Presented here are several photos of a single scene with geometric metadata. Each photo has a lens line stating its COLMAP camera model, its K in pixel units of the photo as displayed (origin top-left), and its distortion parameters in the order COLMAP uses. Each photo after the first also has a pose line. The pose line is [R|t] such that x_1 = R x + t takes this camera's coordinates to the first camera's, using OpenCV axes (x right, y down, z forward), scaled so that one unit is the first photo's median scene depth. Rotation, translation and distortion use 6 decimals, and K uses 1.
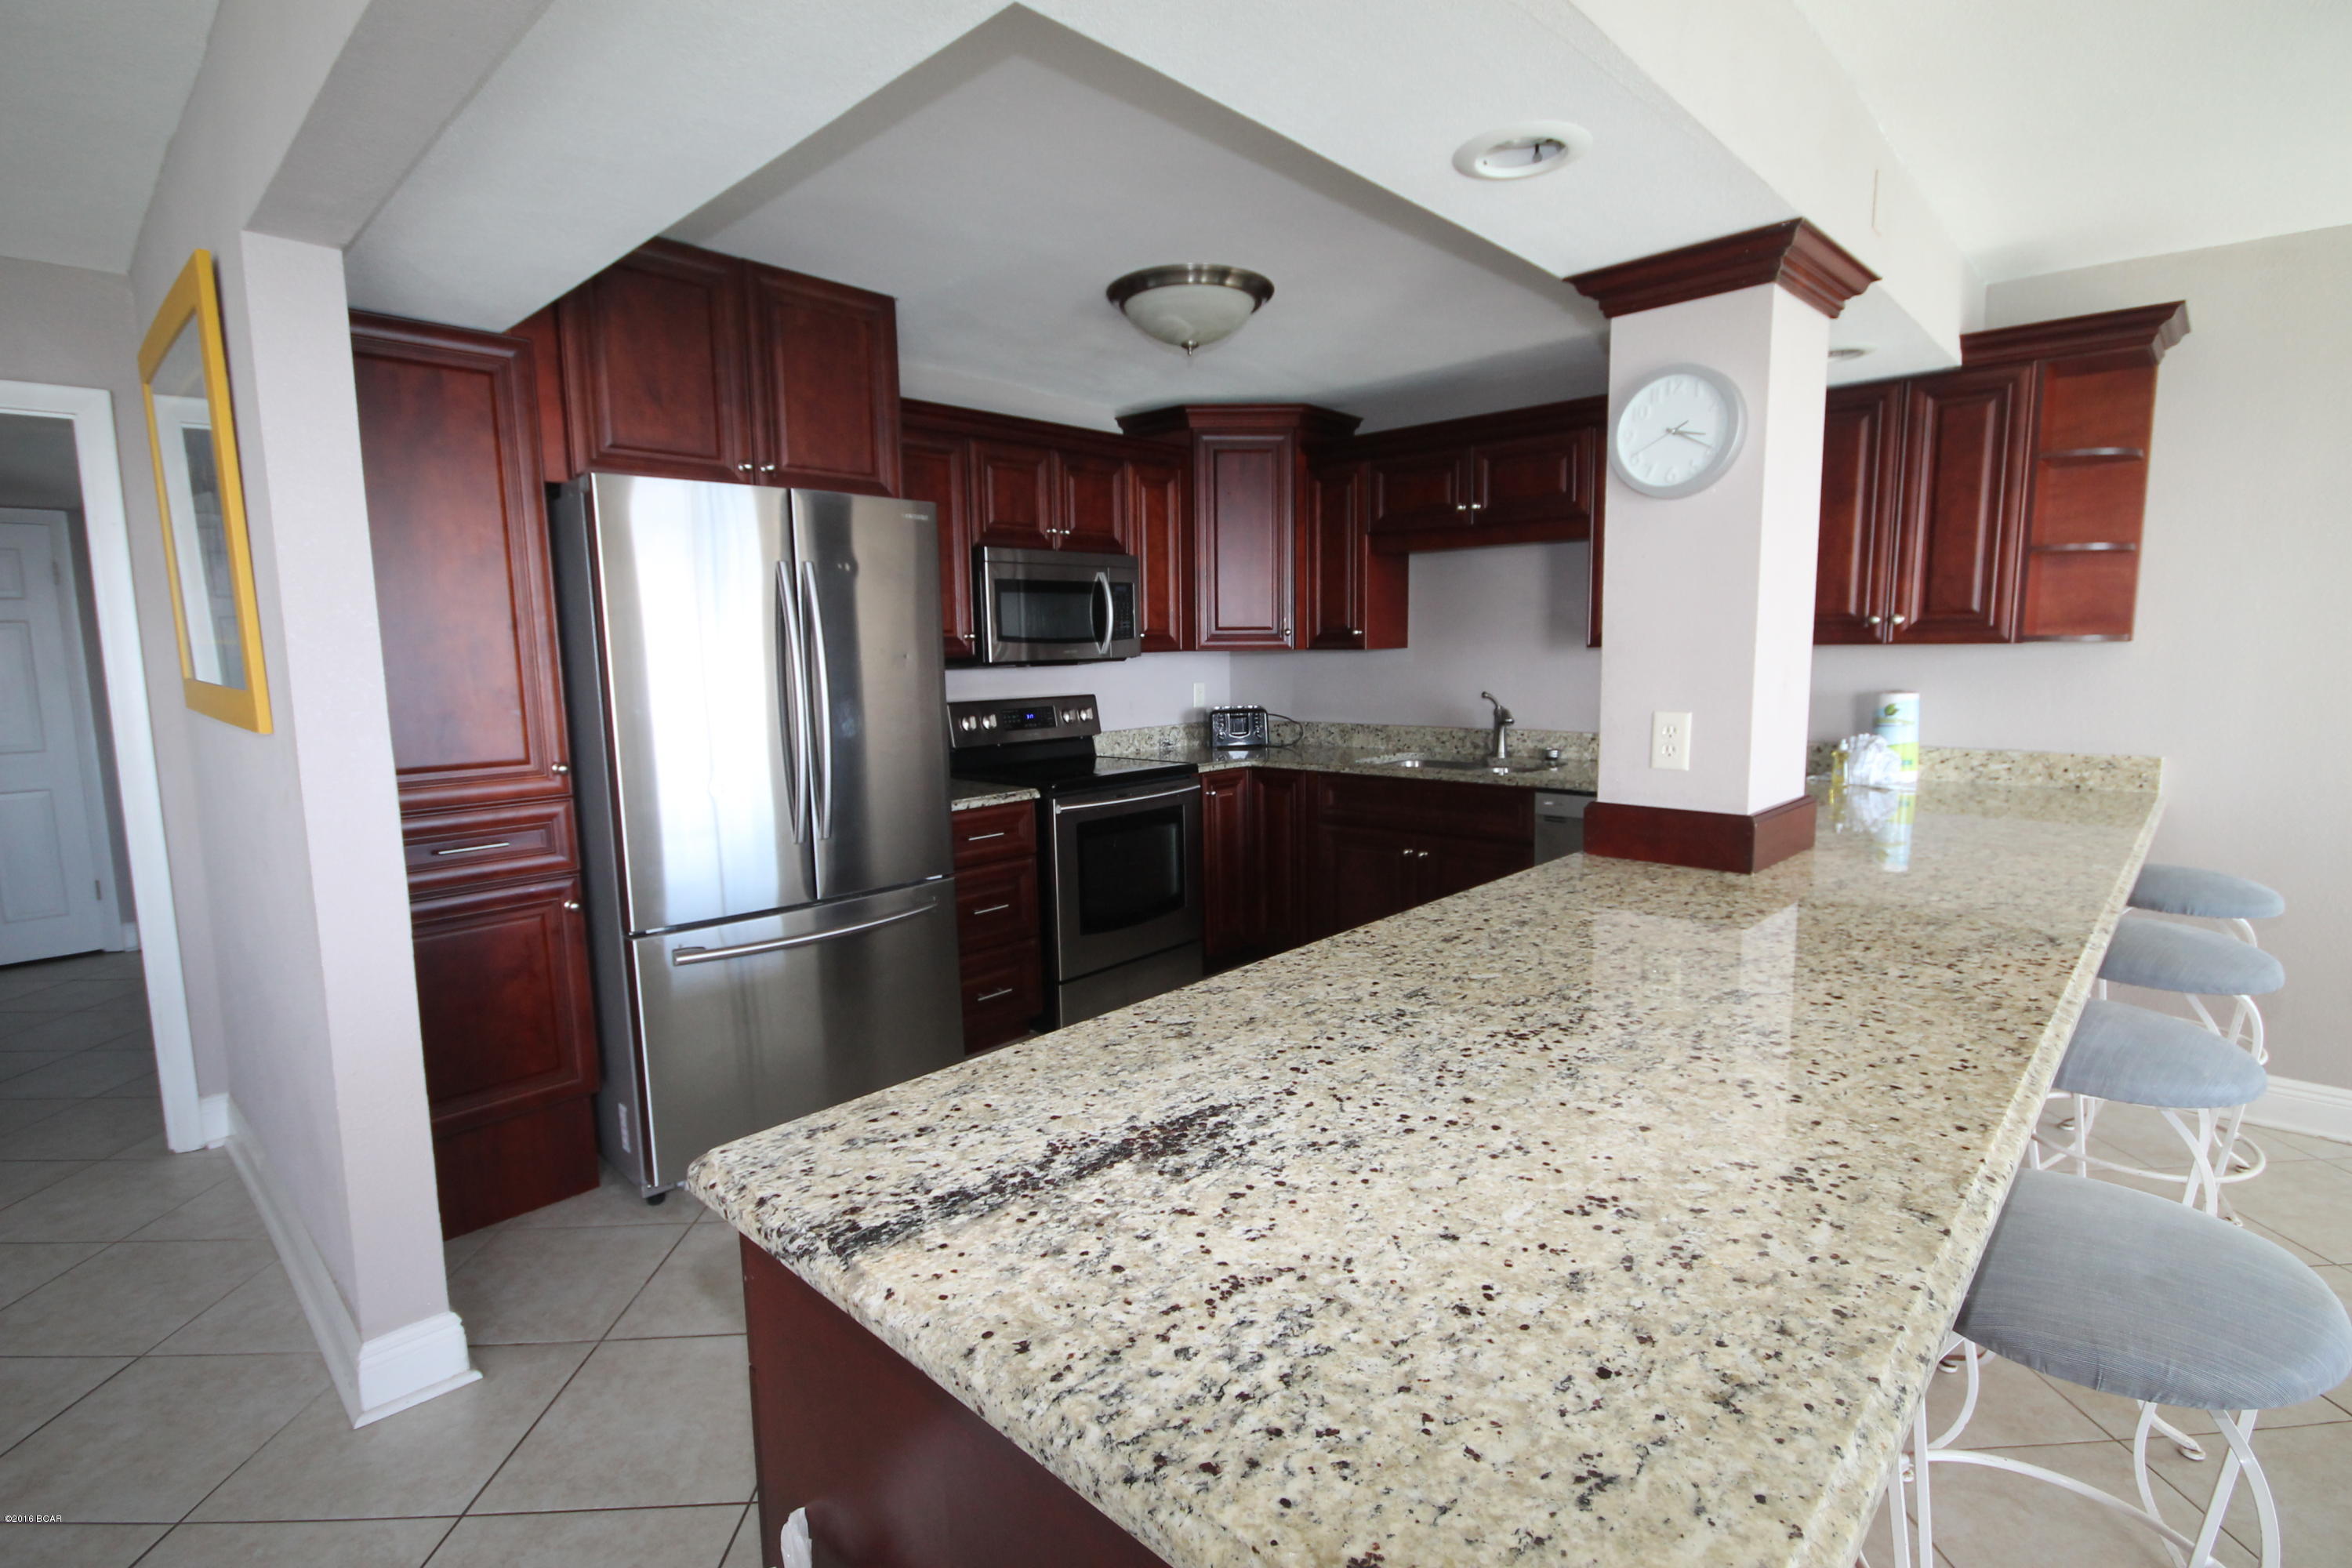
lens RADIAL K [[1101.8, 0, 1190.8], [0, 1101.8, 786.1], [0, 0, 1]] dist [0.009737, -0.010954]
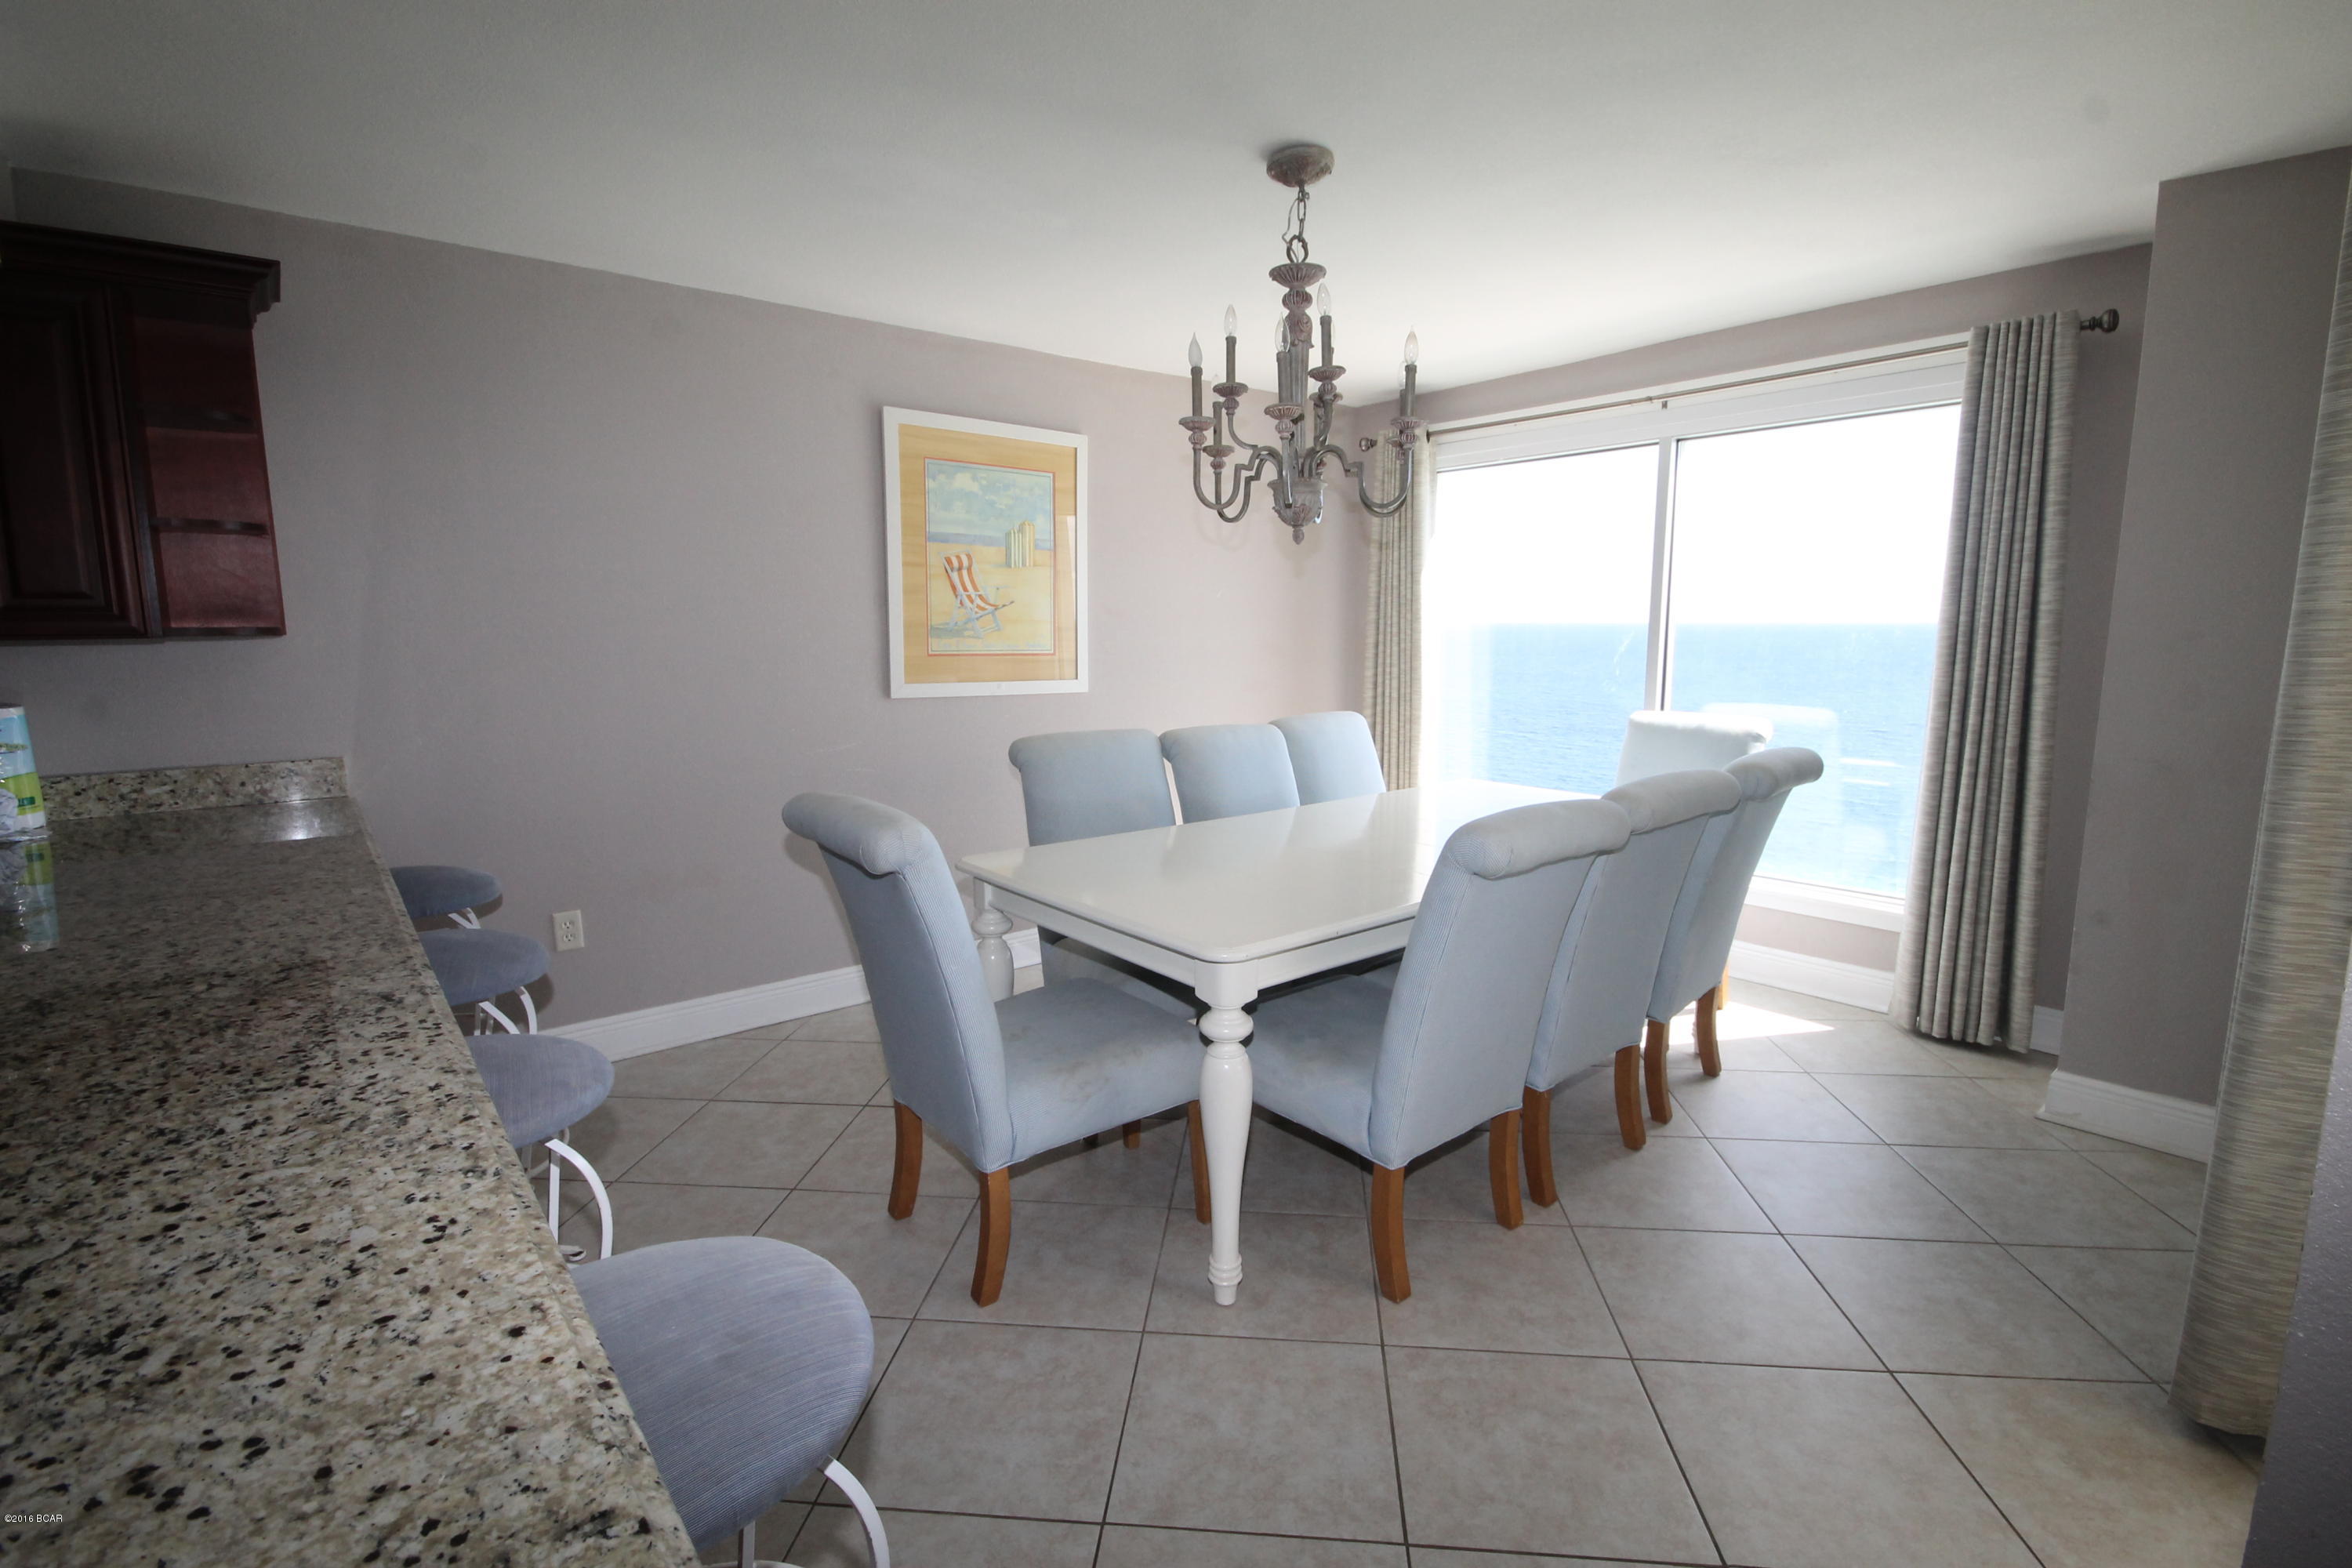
lens RADIAL K [[1101.8, 0, 1190.4], [0, 1101.8, 782.6], [0, 0, 1]] dist [0.009737, -0.010954]
pose [[0.128109, -0.129419, 0.983280, 0.043135], [0.127496, 0.985371, 0.113083, -0.022390], [-0.983531, 0.110878, 0.142735, 0.173699]]
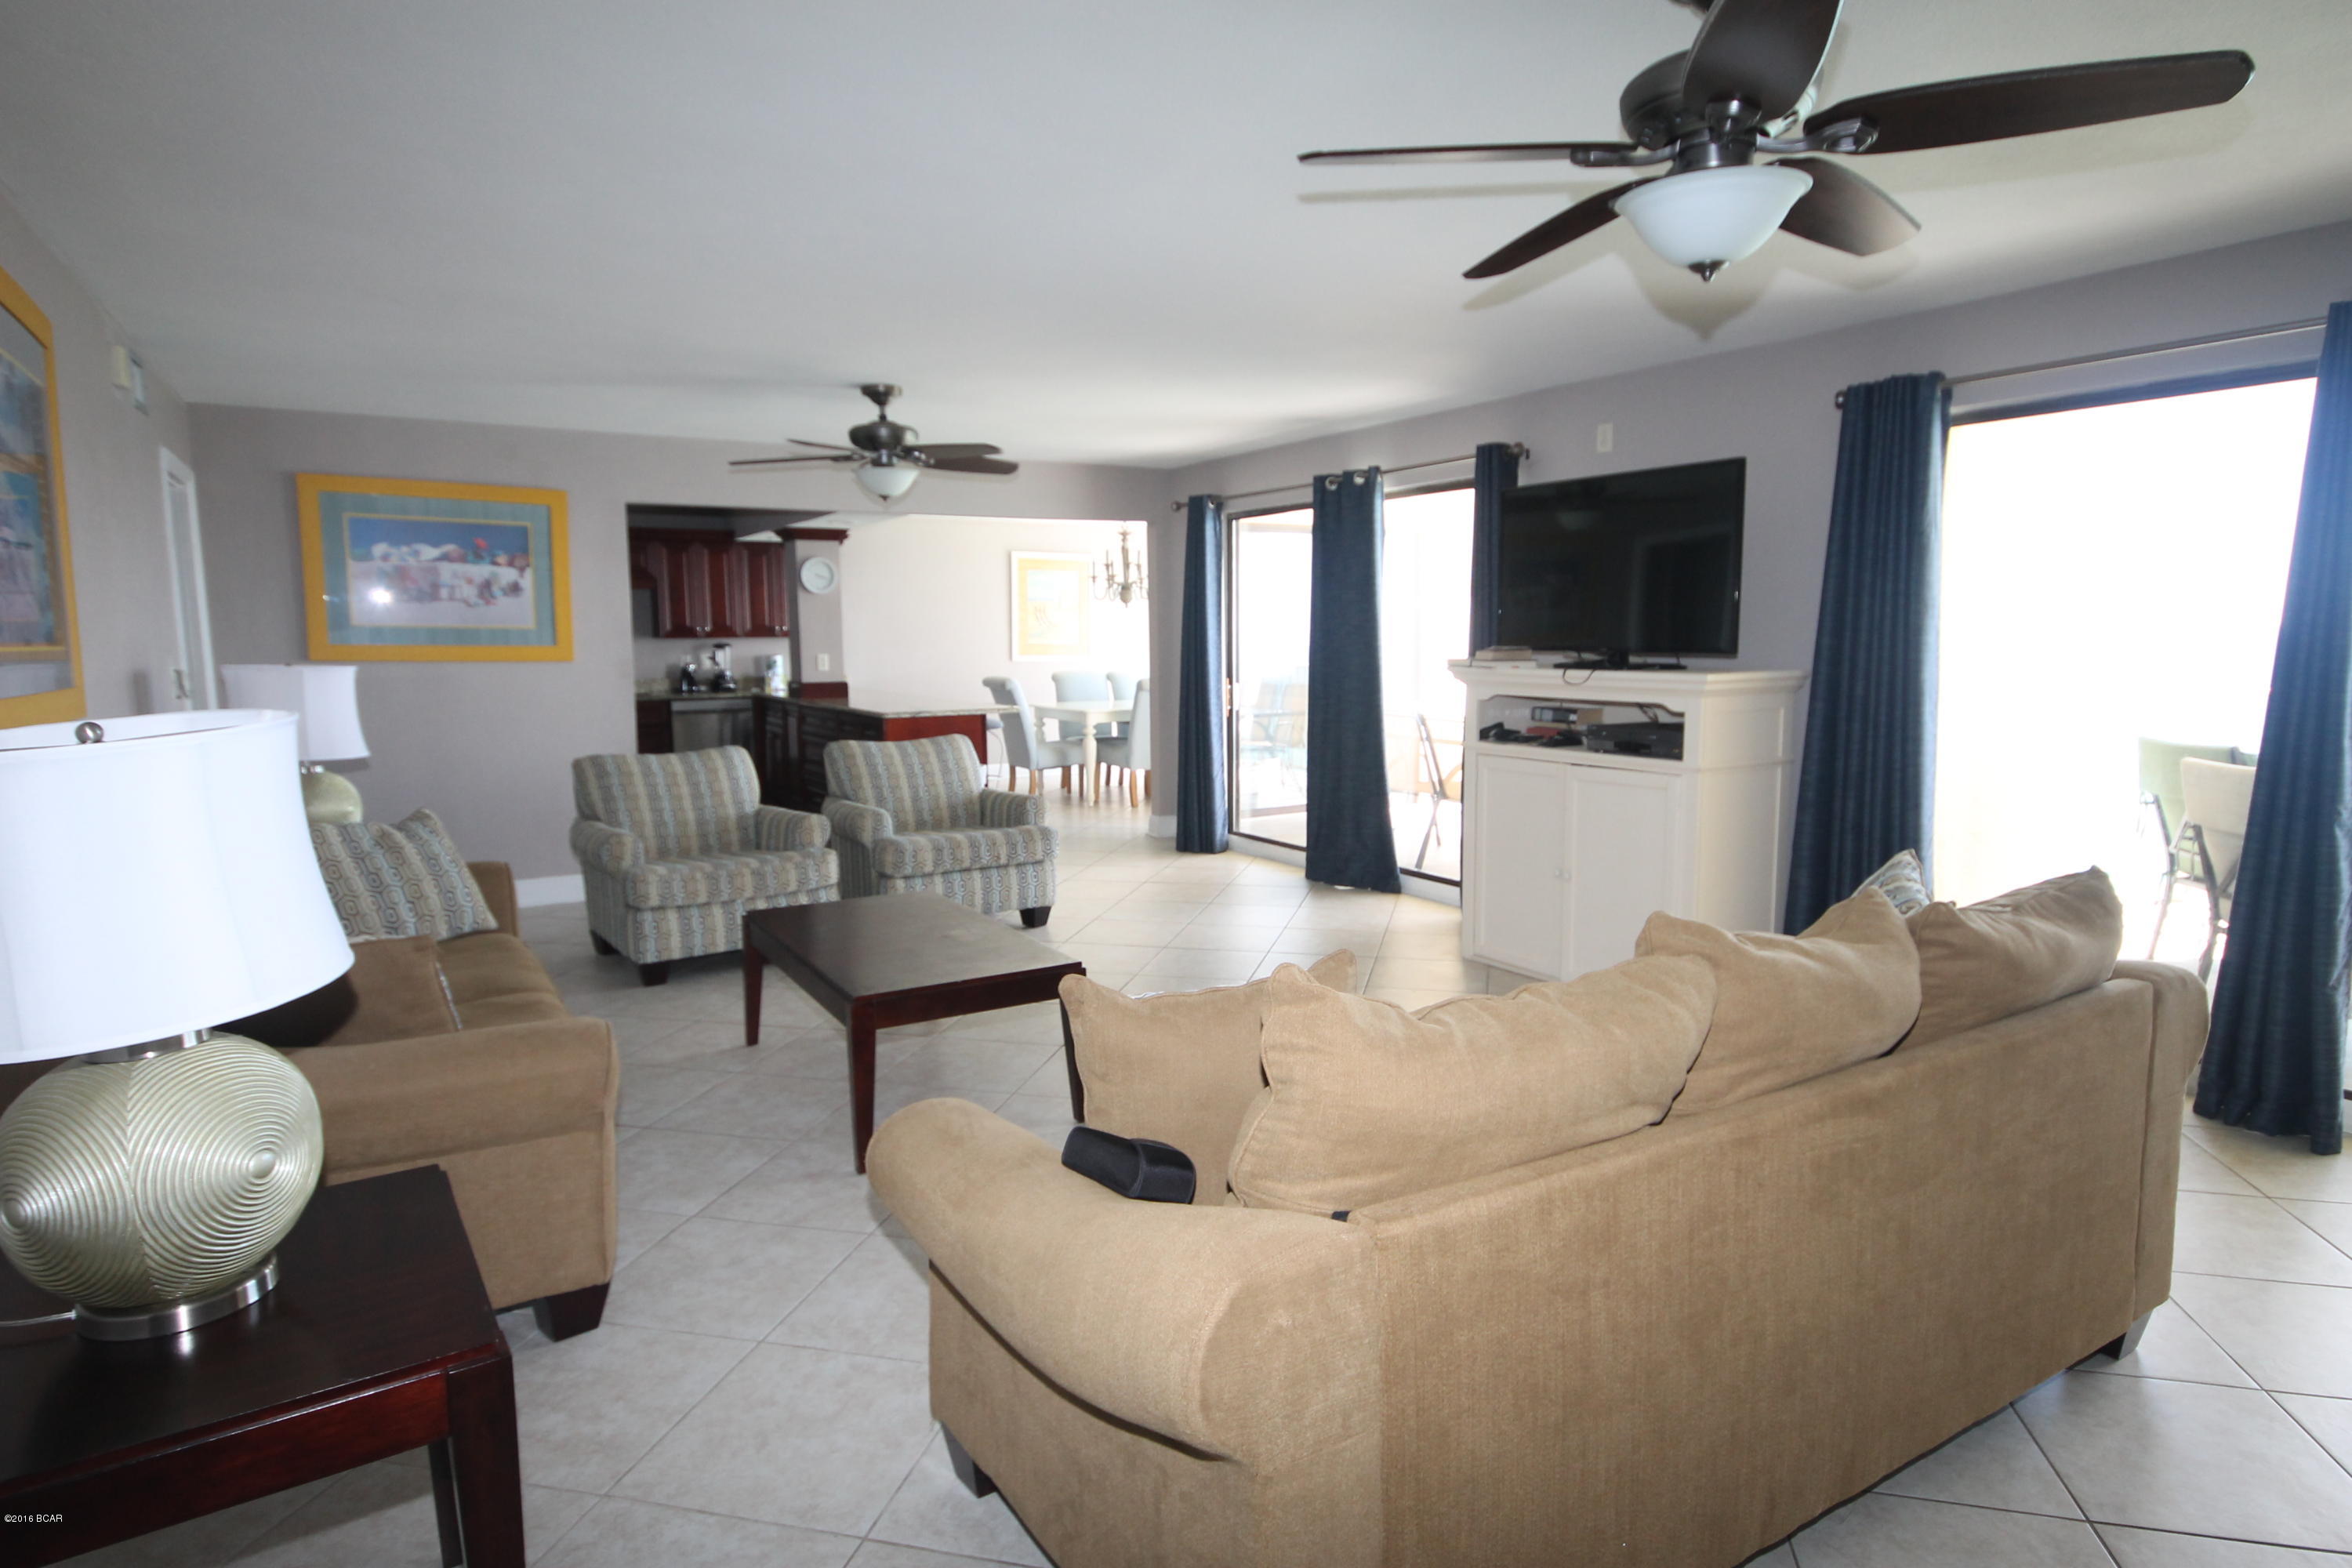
lens RADIAL K [[1275.9, 0, 1167.7], [0, 1275.9, 779.0], [0, 0, 1]] dist [-0.000352, 0.000960]
pose [[0.274791, -0.096606, 0.956638, -2.659432], [0.124823, 0.990104, 0.064130, 0.168772], [-0.953367, 0.101788, 0.284131, -0.959656]]
